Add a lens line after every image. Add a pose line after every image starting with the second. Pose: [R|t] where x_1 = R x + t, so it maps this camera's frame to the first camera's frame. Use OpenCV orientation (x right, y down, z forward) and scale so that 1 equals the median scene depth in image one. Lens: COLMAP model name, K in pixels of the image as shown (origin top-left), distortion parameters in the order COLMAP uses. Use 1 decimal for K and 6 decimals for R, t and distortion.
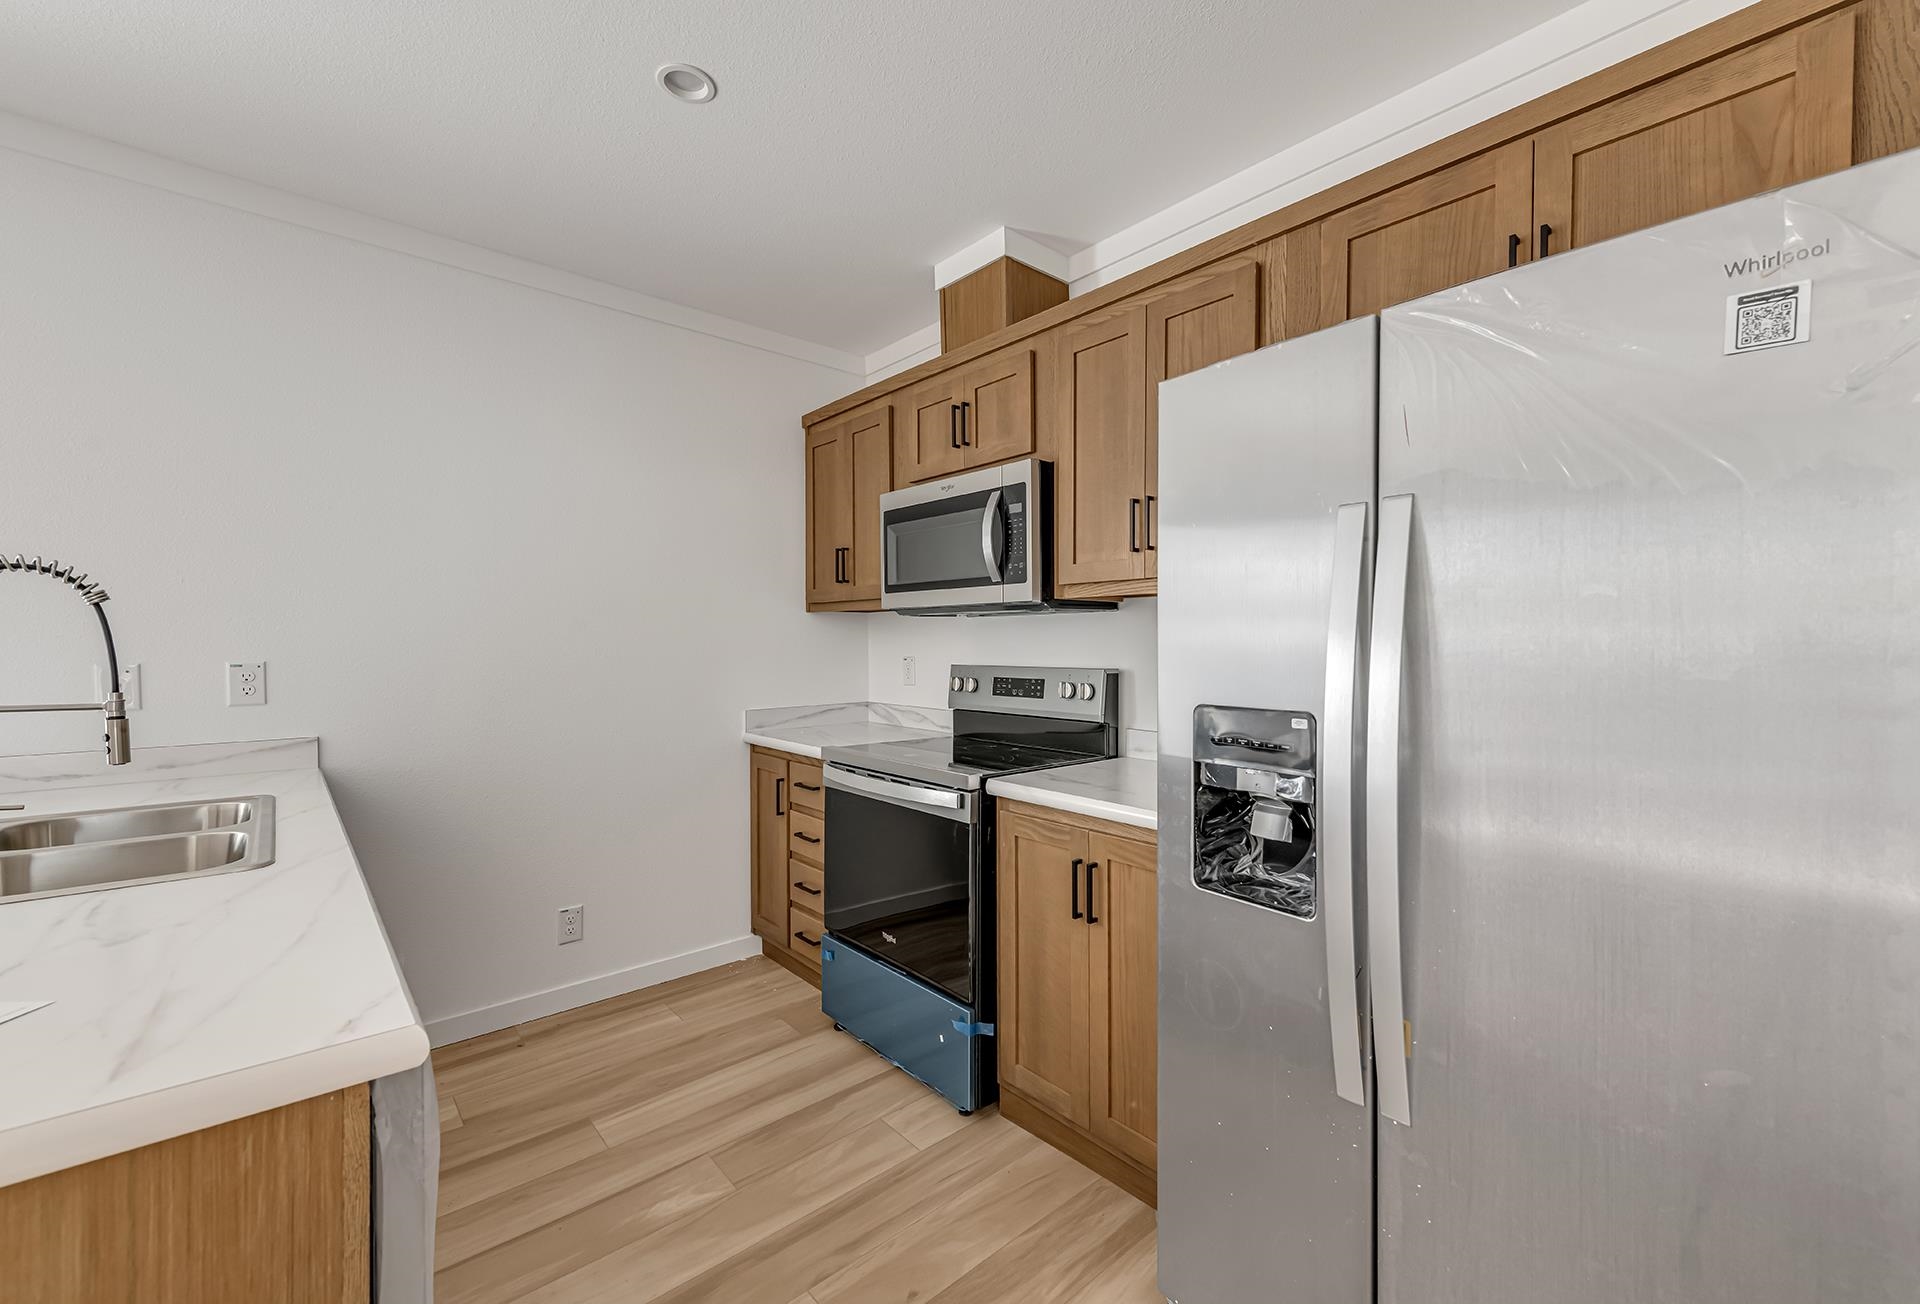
lens RADIAL K [[782.7, 0, 985.4], [0, 782.7, 651.7], [0, 0, 1]] dist [0.006110, 0.000028]
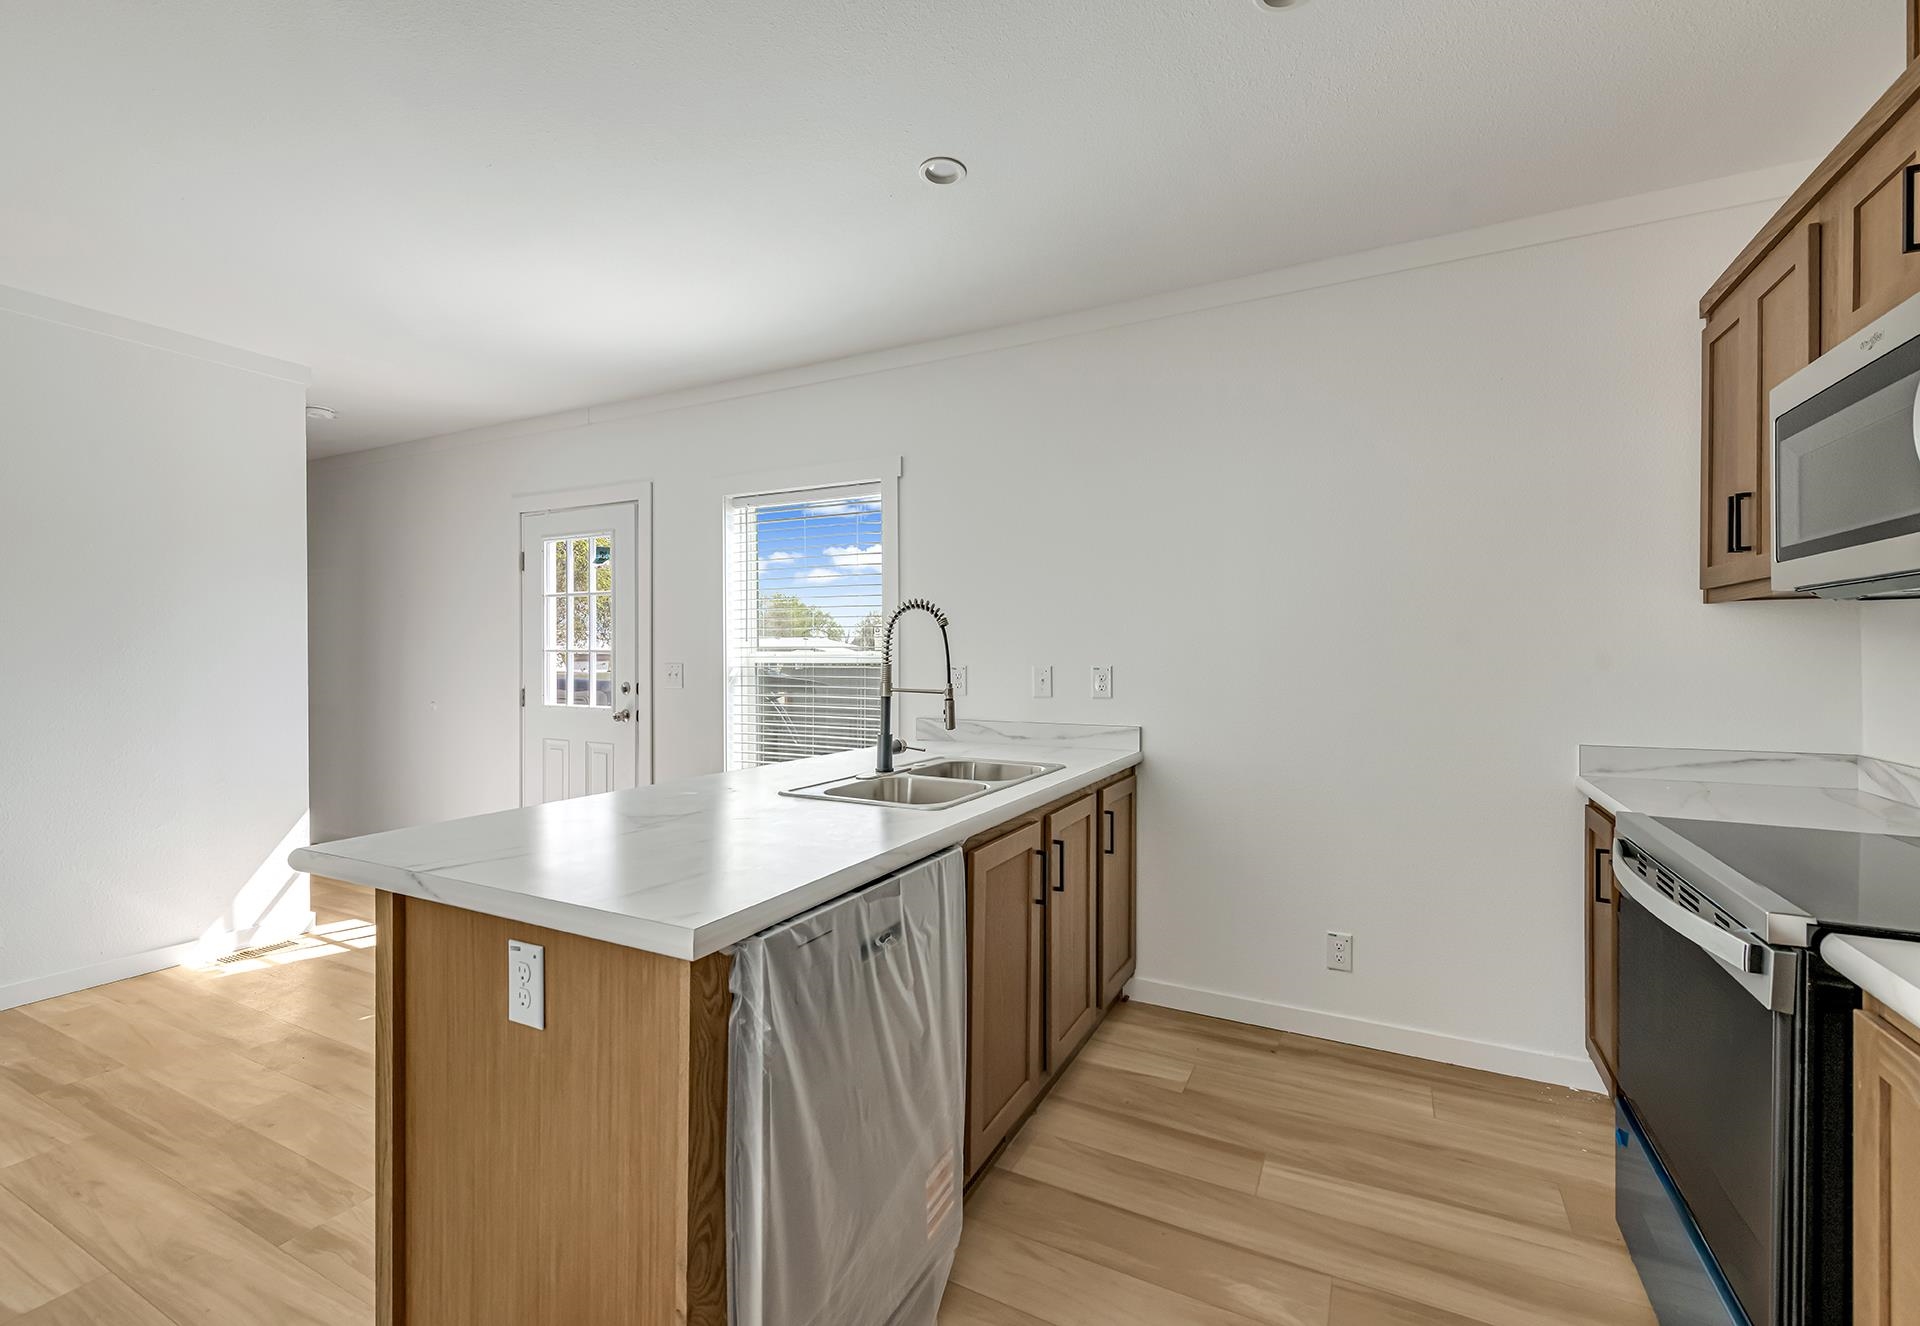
lens RADIAL K [[798.6, 0, 997.1], [0, 798.6, 661.8], [0, 0, 1]] dist [0.006820, -0.000513]
pose [[0.374109, 0.010168, -0.927329, 0.247613], [-0.010621, 0.999921, 0.006679, -0.000941], [0.927324, 0.007350, 0.374188, 0.318864]]
